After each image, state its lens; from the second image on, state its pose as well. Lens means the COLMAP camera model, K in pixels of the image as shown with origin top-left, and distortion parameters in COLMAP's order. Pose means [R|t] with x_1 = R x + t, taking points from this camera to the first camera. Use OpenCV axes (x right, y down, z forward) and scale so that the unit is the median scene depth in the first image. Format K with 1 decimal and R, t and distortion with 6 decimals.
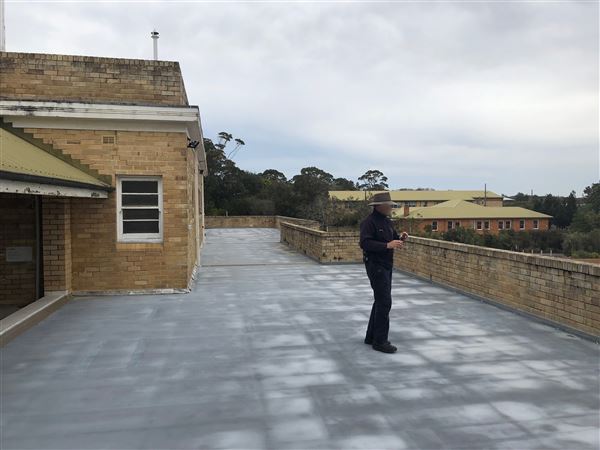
lens RADIAL K [[476.1, 0, 304.1], [0, 476.1, 226.9], [0, 0, 1]] dist [0.040128, -0.044358]
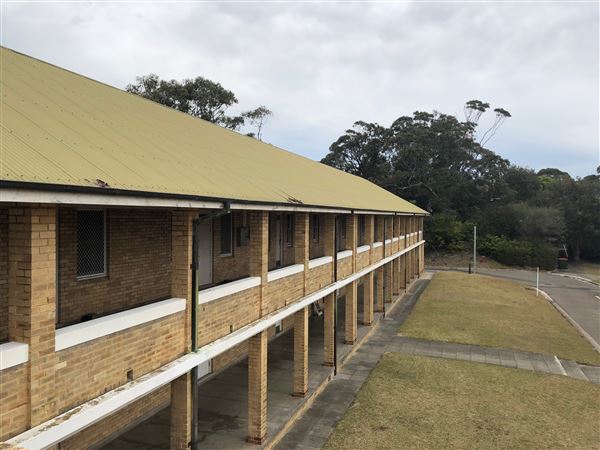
lens RADIAL K [[476.1, 0, 299.2], [0, 476.1, 220.1], [0, 0, 1]] dist [0.040128, -0.044358]
pose [[0.858285, 0.016740, -0.512900, -0.040178], [-0.035471, 0.999013, -0.026752, -0.015050], [0.511946, 0.041154, 0.858031, 0.339984]]
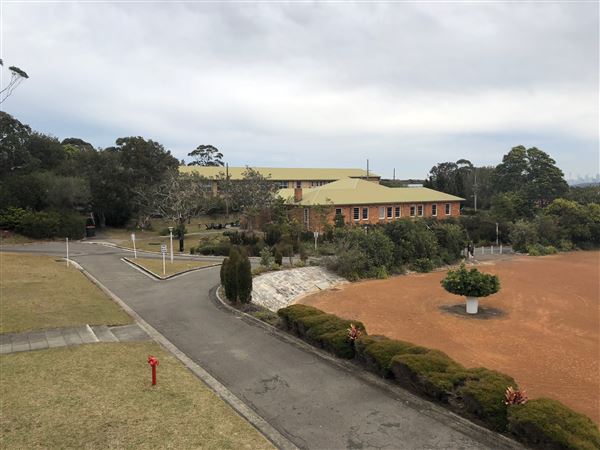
lens RADIAL K [[476.1, 0, 297.2], [0, 476.1, 224.5], [0, 0, 1]] dist [0.040128, -0.044358]
pose [[0.931433, -0.033026, 0.362412, -0.039837], [0.020647, 0.999065, 0.037978, -0.015325], [-0.363327, -0.027892, 0.931244, 0.348299]]
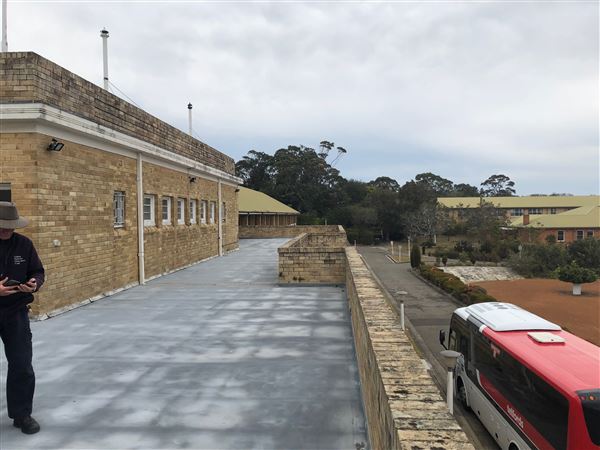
lens RADIAL K [[476.1, 0, 302.1], [0, 476.1, 225.3], [0, 0, 1]] dist [0.040128, -0.044358]
pose [[0.966727, 0.000114, -0.255809, 0.038507], [-0.005418, 0.999785, -0.020030, -0.001472], [0.255752, 0.020749, 0.966520, 0.026263]]
